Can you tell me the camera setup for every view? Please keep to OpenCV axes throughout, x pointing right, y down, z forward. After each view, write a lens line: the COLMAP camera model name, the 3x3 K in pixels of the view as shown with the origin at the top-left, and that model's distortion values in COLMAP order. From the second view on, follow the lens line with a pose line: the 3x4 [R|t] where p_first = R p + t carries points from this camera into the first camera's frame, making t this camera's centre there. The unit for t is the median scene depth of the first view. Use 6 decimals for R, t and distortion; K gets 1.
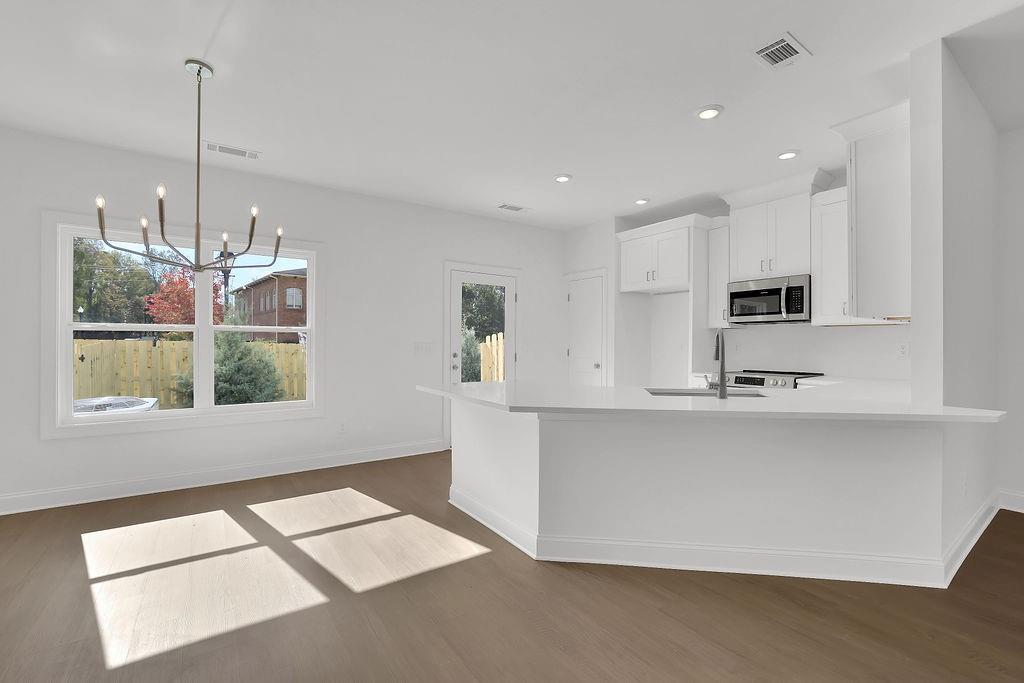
lens RADIAL K [[447.8, 0, 512.0], [0, 447.8, 341.5], [0, 0, 1]] dist [-0.003231, 0.000127]
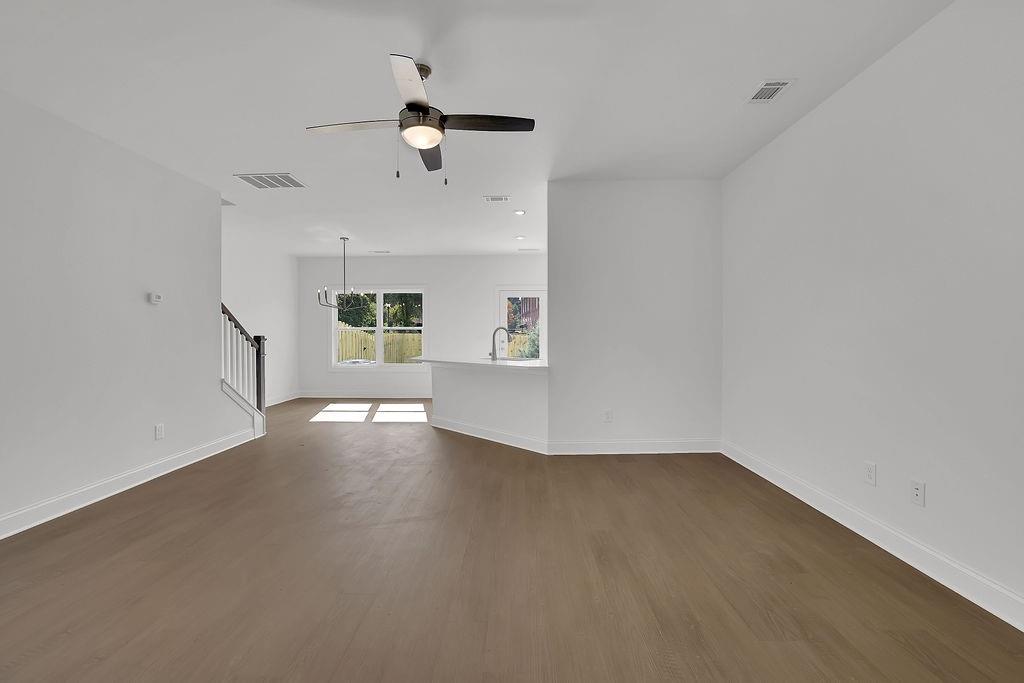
lens RADIAL K [[444.8, 0, 508.0], [0, 444.8, 332.7], [0, 0, 1]] dist [-0.002082, -0.000105]
pose [[0.796236, -0.010032, -0.604903, 1.048808], [0.010447, 0.999941, -0.002832, 0.002514], [0.604896, -0.004064, 0.796294, -0.364302]]
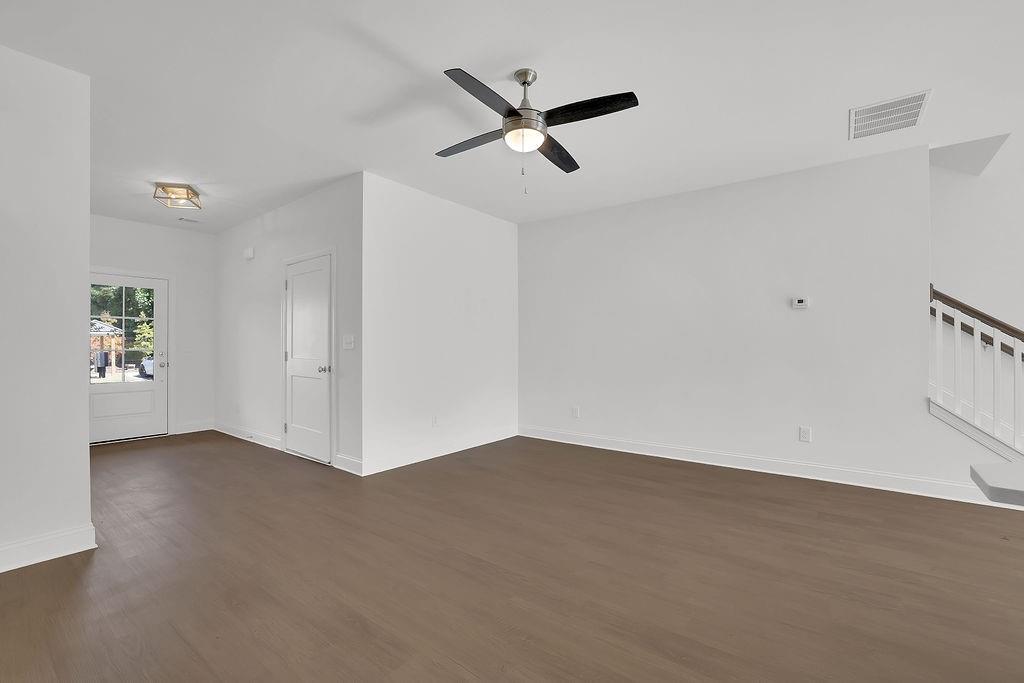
lens RADIAL K [[443.8, 0, 508.0], [0, 443.8, 339.6], [0, 0, 1]] dist [-0.019983, 0.000318]
pose [[-0.955317, -0.007454, -0.295490, 0.793809], [-0.005158, 0.999950, -0.008551, 0.009518], [0.295539, -0.006644, -0.955308, 0.600289]]
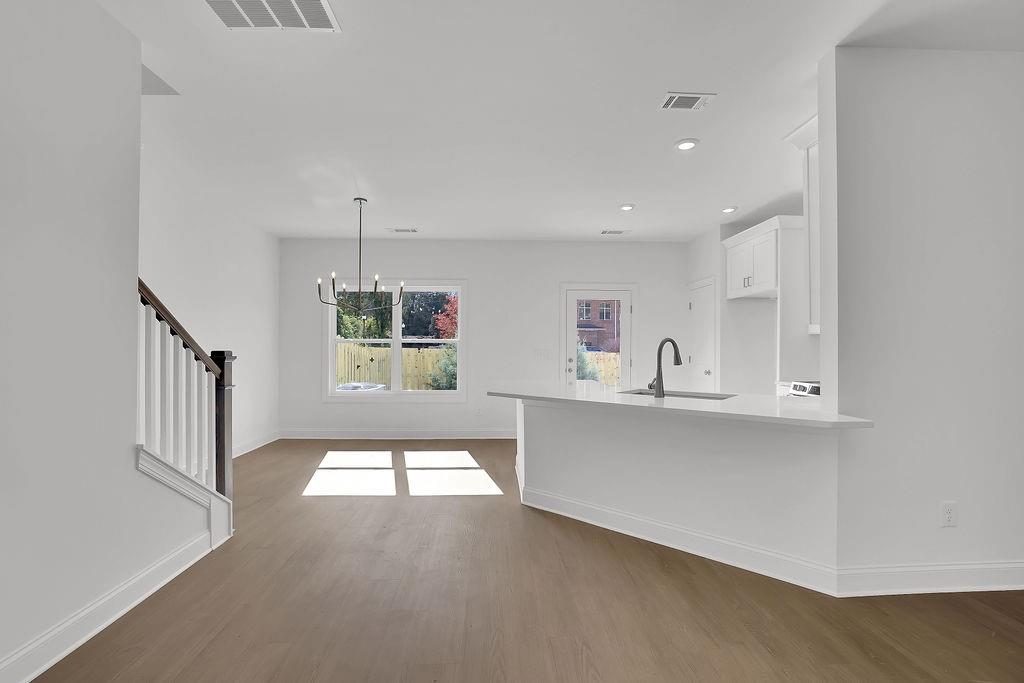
lens RADIAL K [[445.7, 0, 512.0], [0, 445.7, 347.5], [0, 0, 1]] dist [0.000165, 0.000233]
pose [[0.843122, -0.004662, -0.537702, 0.455006], [0.003623, 0.999989, -0.002989, -0.001342], [0.537710, 0.000572, 0.843129, -0.118694]]
